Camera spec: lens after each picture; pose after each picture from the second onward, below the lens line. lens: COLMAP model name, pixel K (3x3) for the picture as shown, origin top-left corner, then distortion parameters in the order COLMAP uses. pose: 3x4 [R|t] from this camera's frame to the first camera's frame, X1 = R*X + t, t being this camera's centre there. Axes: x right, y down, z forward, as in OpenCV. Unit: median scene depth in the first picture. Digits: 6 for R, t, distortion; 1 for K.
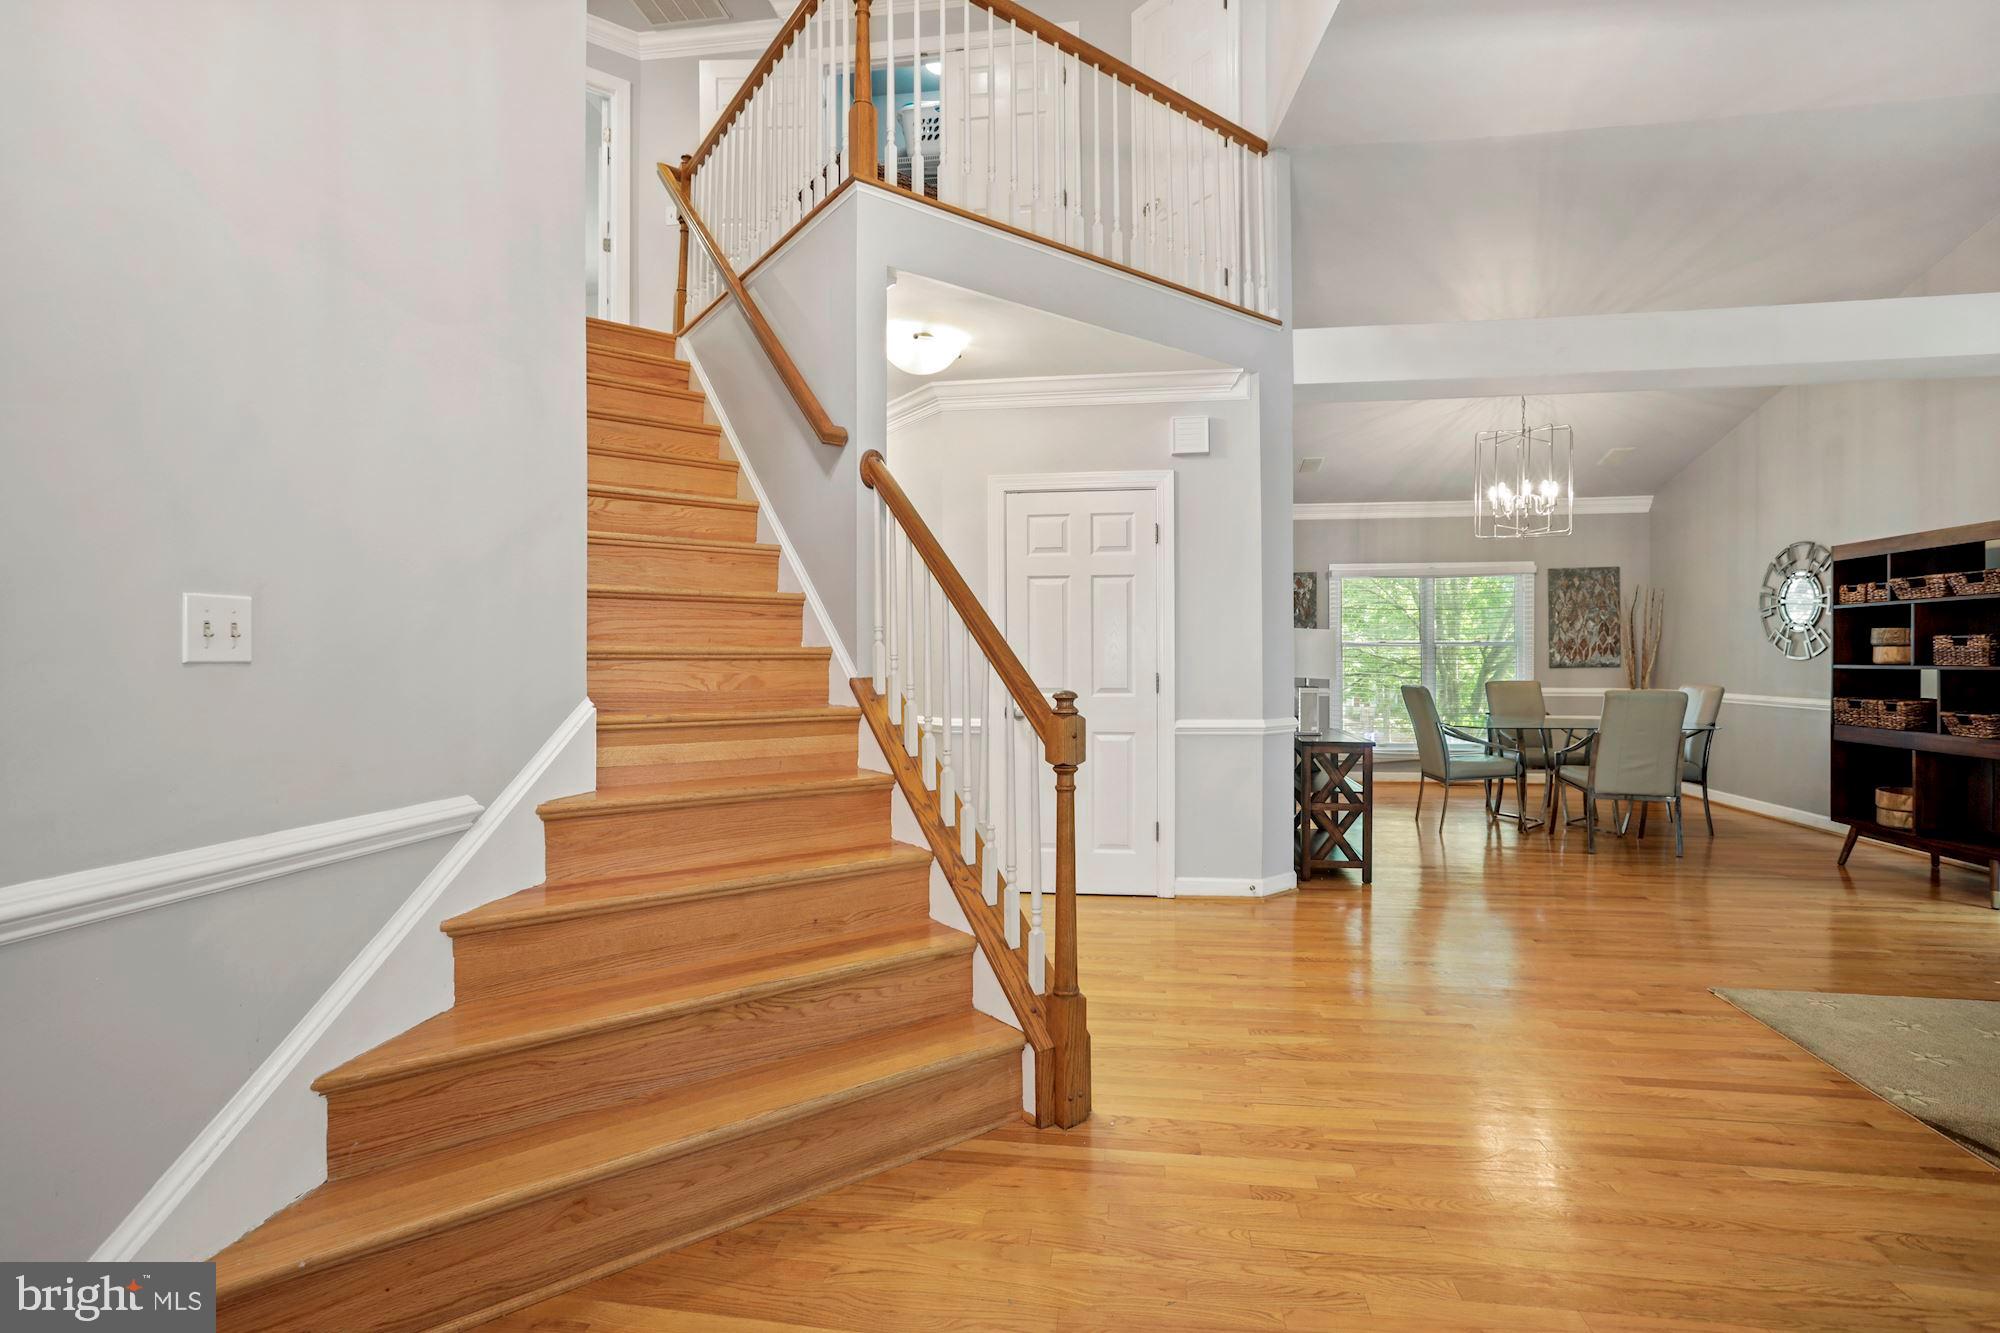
lens RADIAL K [[916.7, 0, 1003.6], [0, 916.7, 658.7], [0, 0, 1]] dist [0.010875, 0.000025]
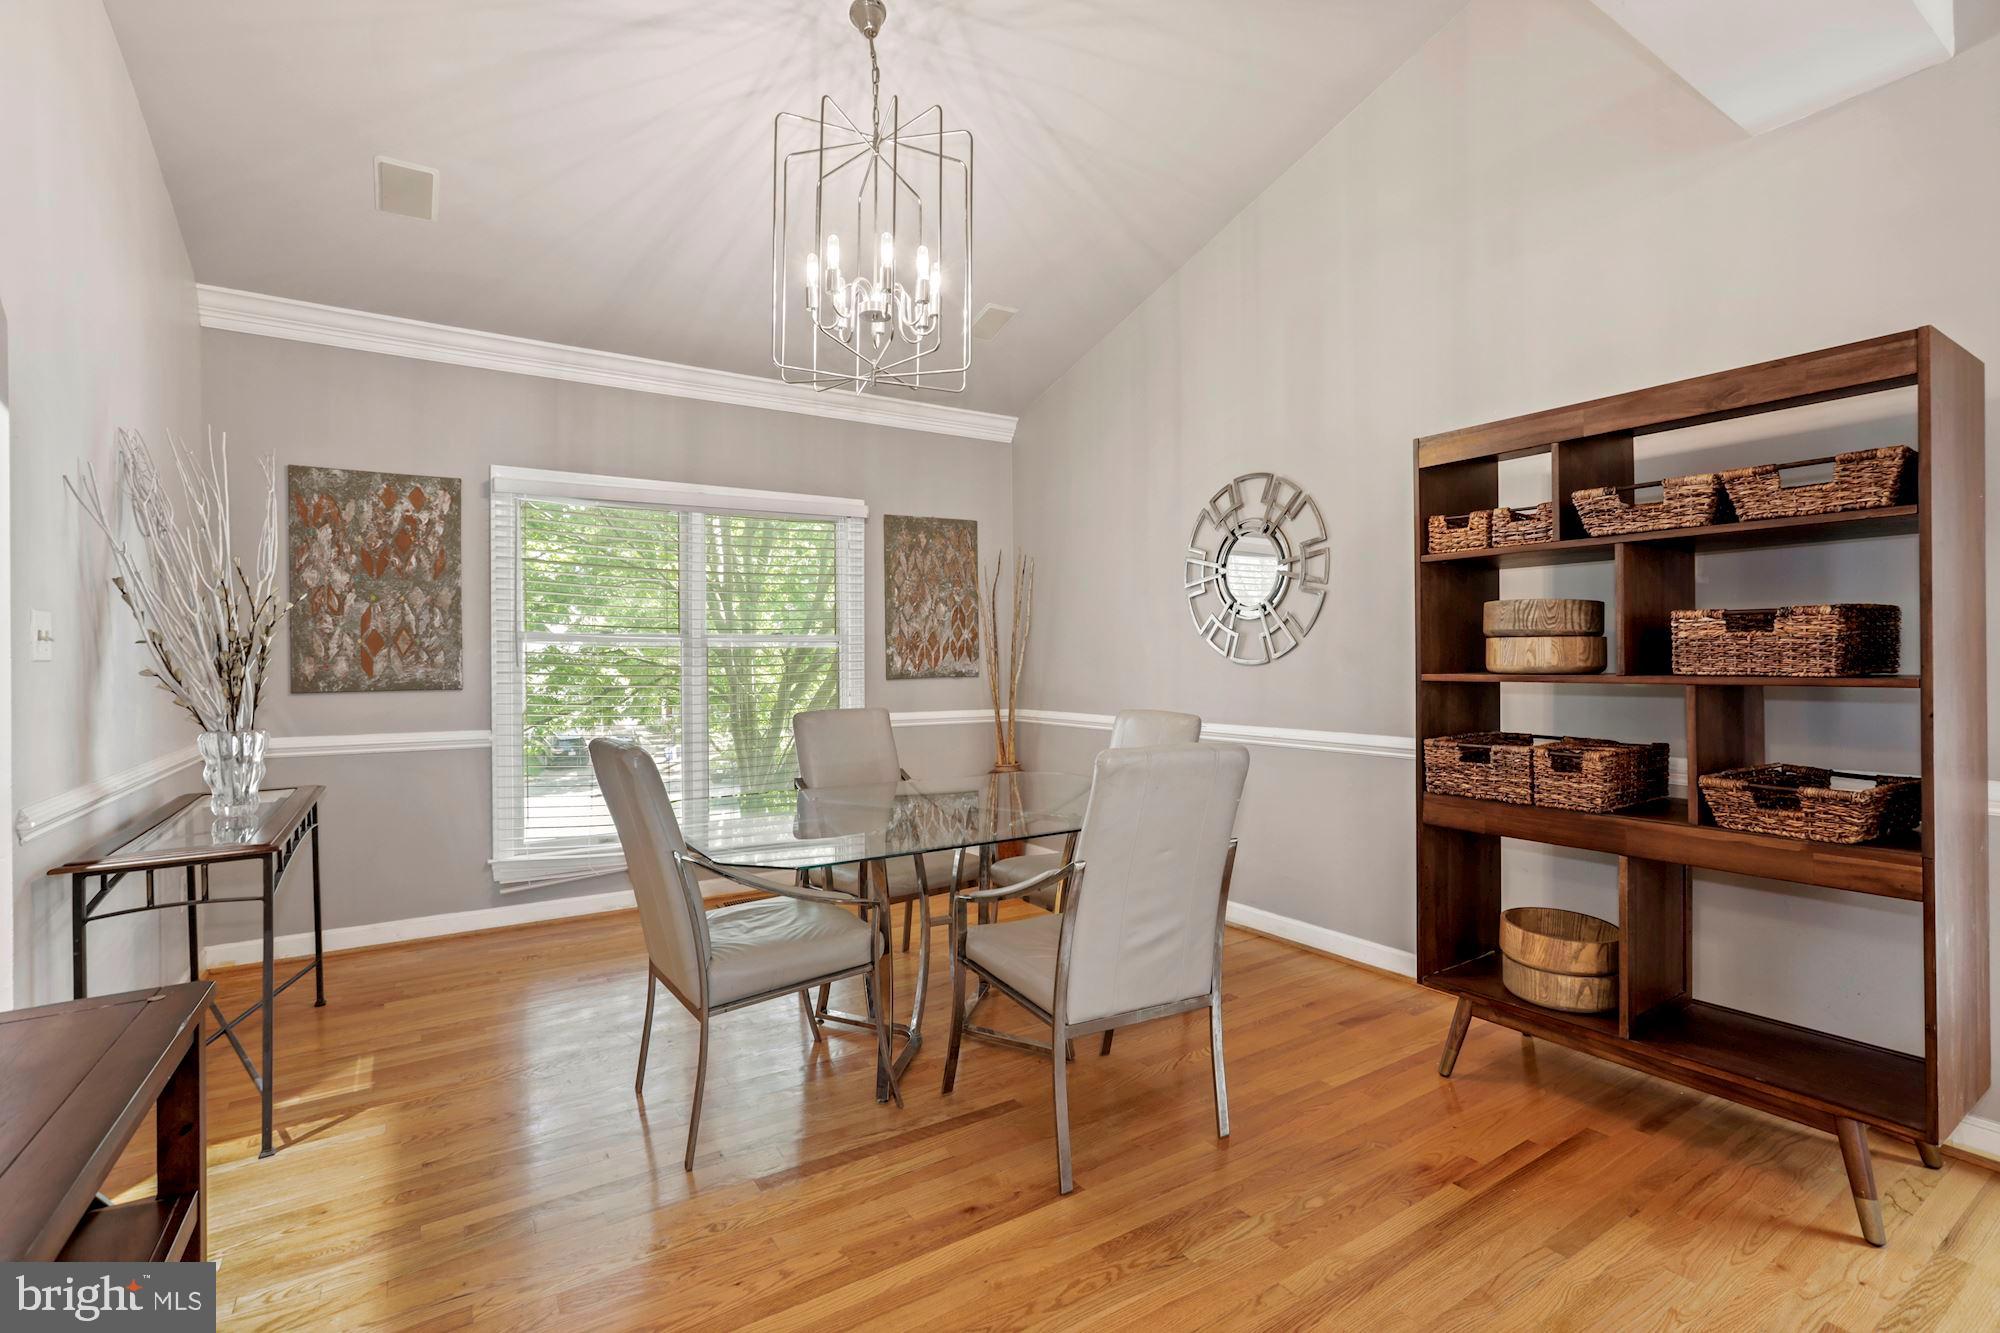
lens RADIAL K [[908.0, 0, 973.4], [0, 908.0, 657.5], [0, 0, 1]] dist [-0.011050, 0.000190]
pose [[0.771240, -0.001021, 0.636544, 0.399286], [0.006217, 0.999963, -0.005929, -0.000904], [-0.636514, 0.008531, 0.771218, 0.779724]]
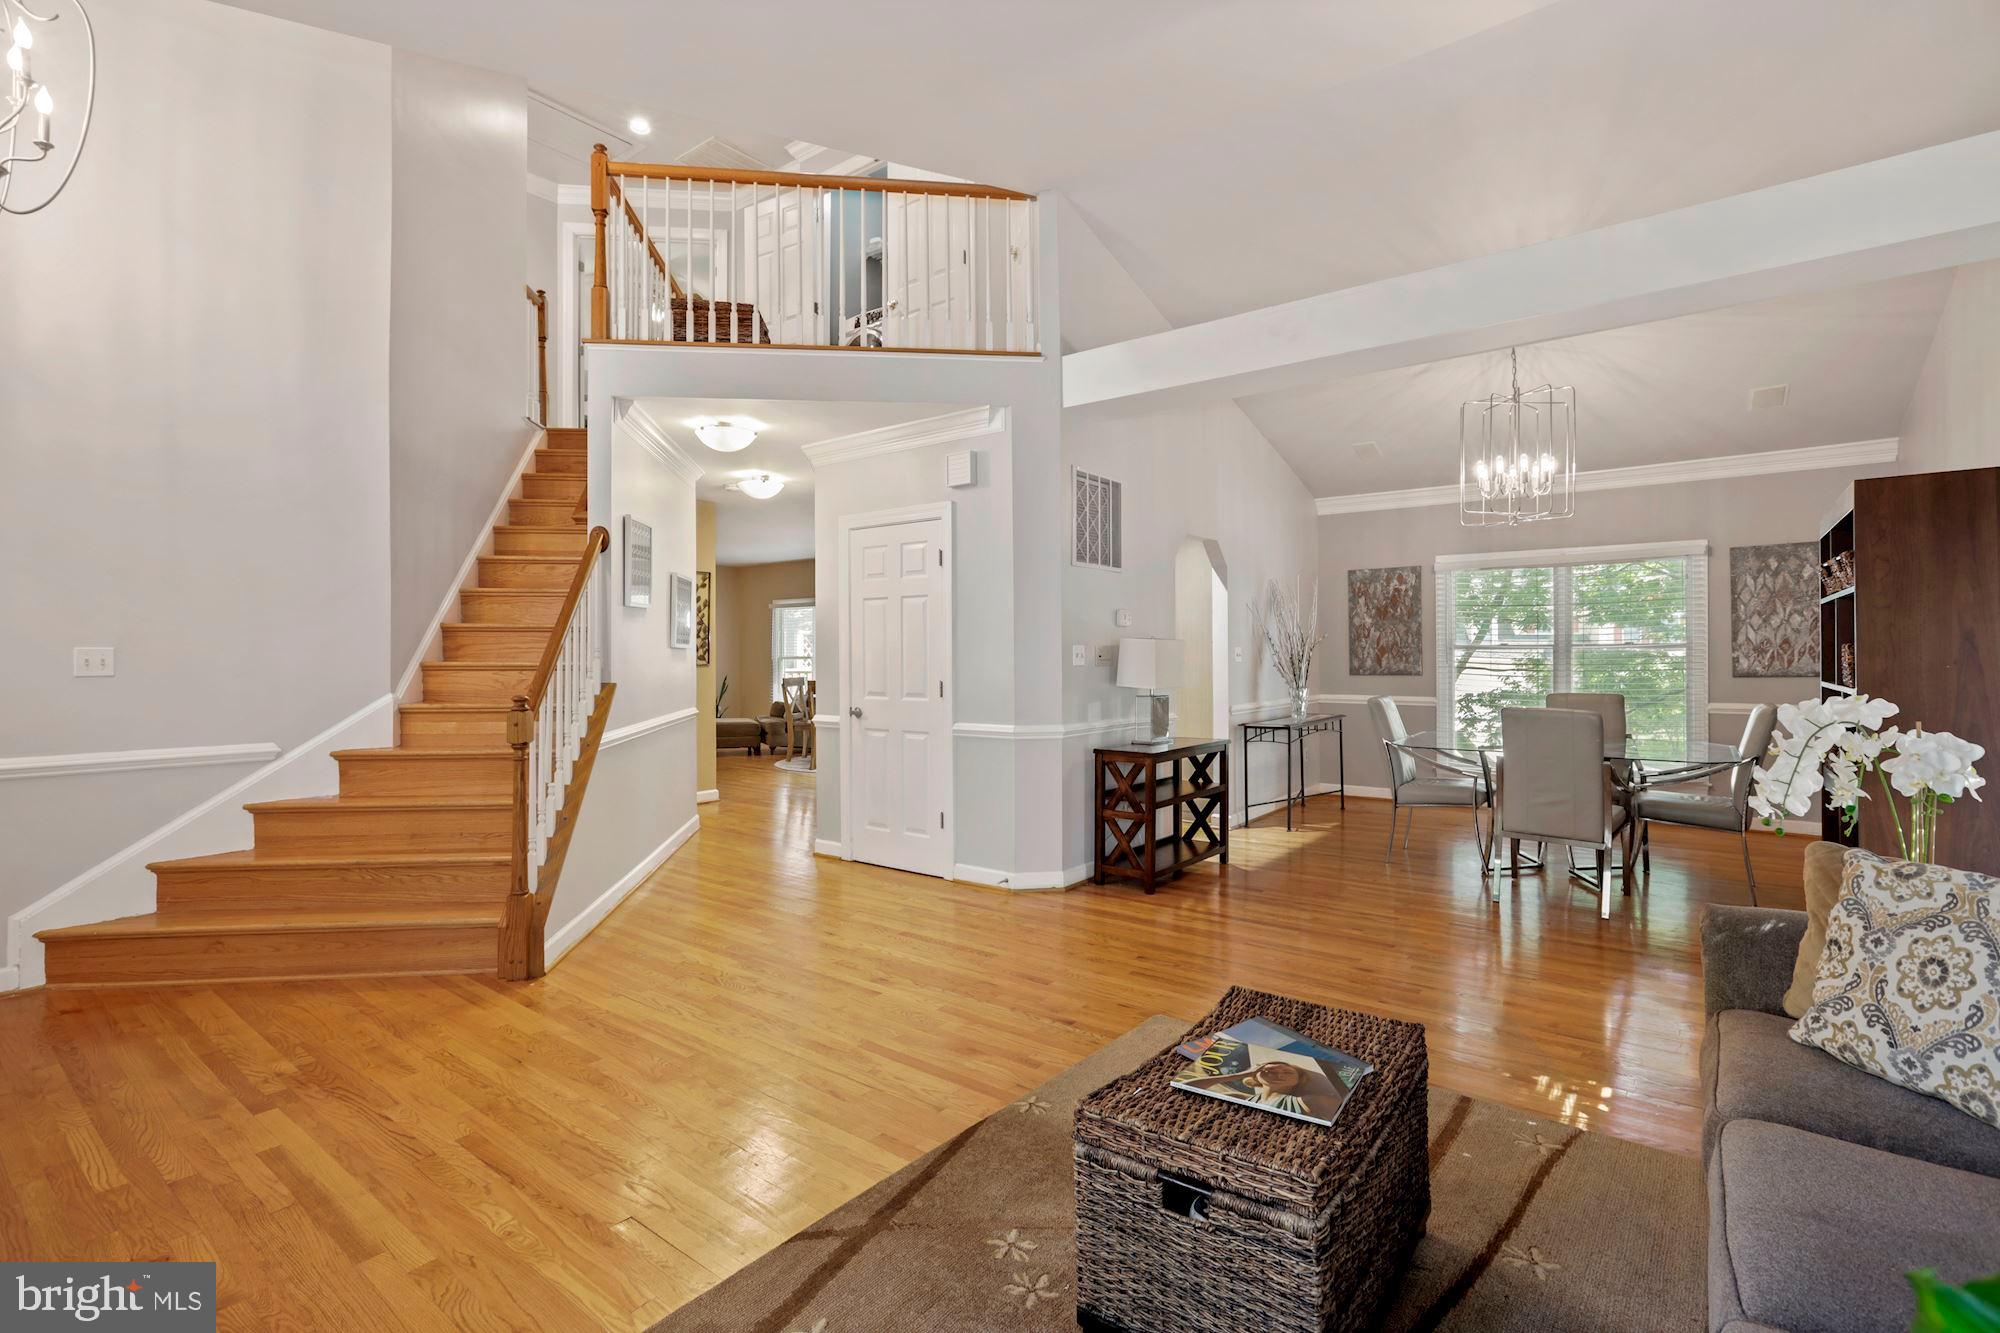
lens RADIAL K [[919.9, 0, 1000.2], [0, 919.9, 652.9], [0, 0, 1]] dist [-0.003828, 0.000243]
pose [[0.856231, -0.001828, -0.516590, 0.717682], [0.001130, 0.999998, -0.001666, -0.014907], [0.516592, 0.000842, 0.856231, 0.055344]]
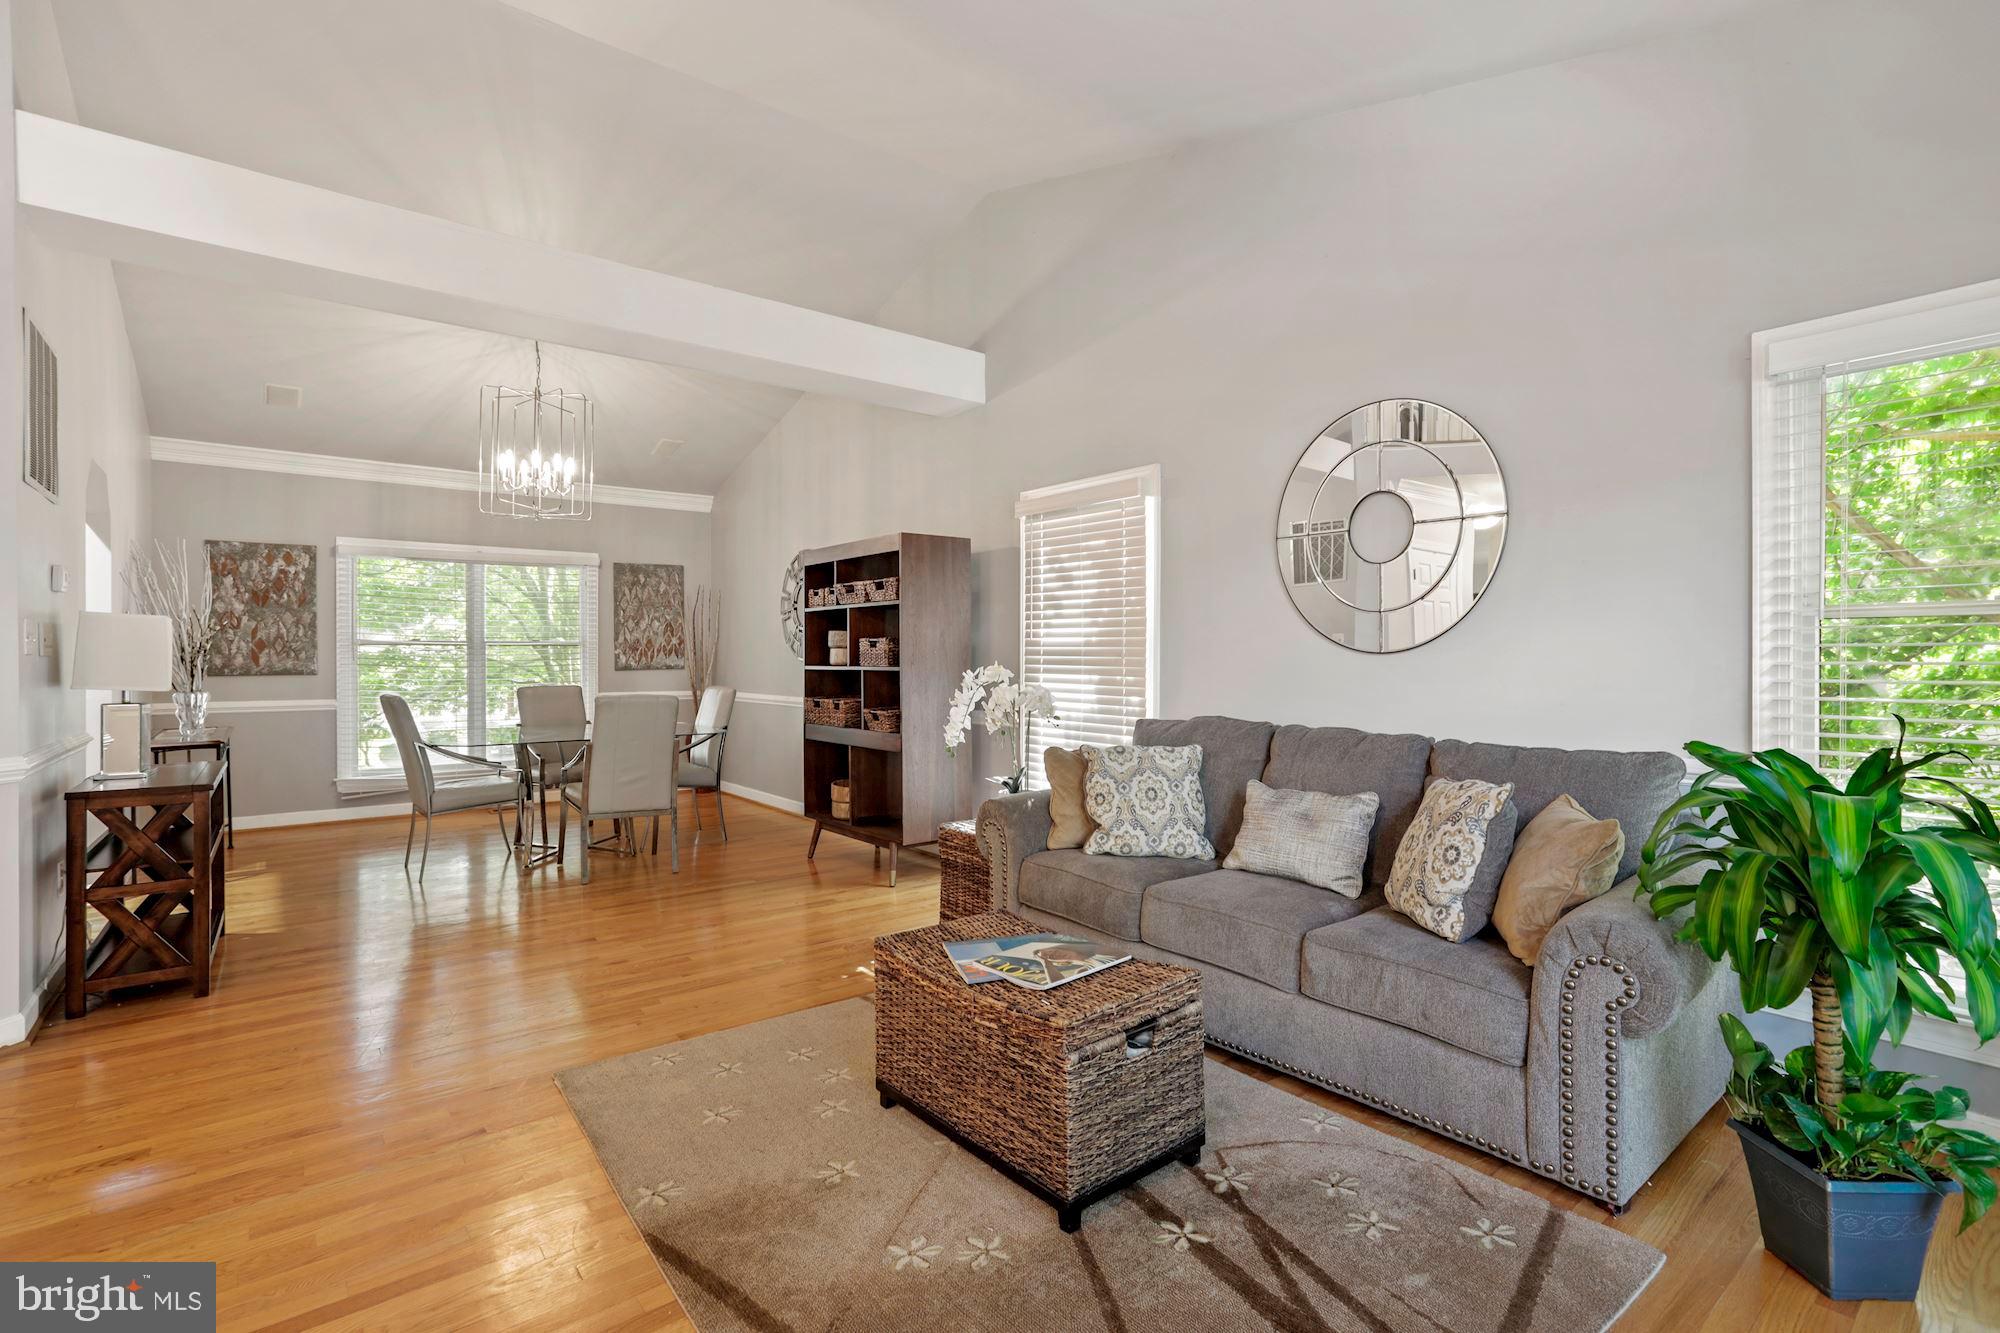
lens RADIAL K [[945.0, 0, 991.0], [0, 945.0, 659.7], [0, 0, 1]] dist [-0.001812, 0.000832]
pose [[0.706317, -0.000977, 0.707895, 0.293066], [0.001598, 0.999999, -0.000214, 0.000138], [-0.707894, 0.001283, 0.706317, 0.103016]]
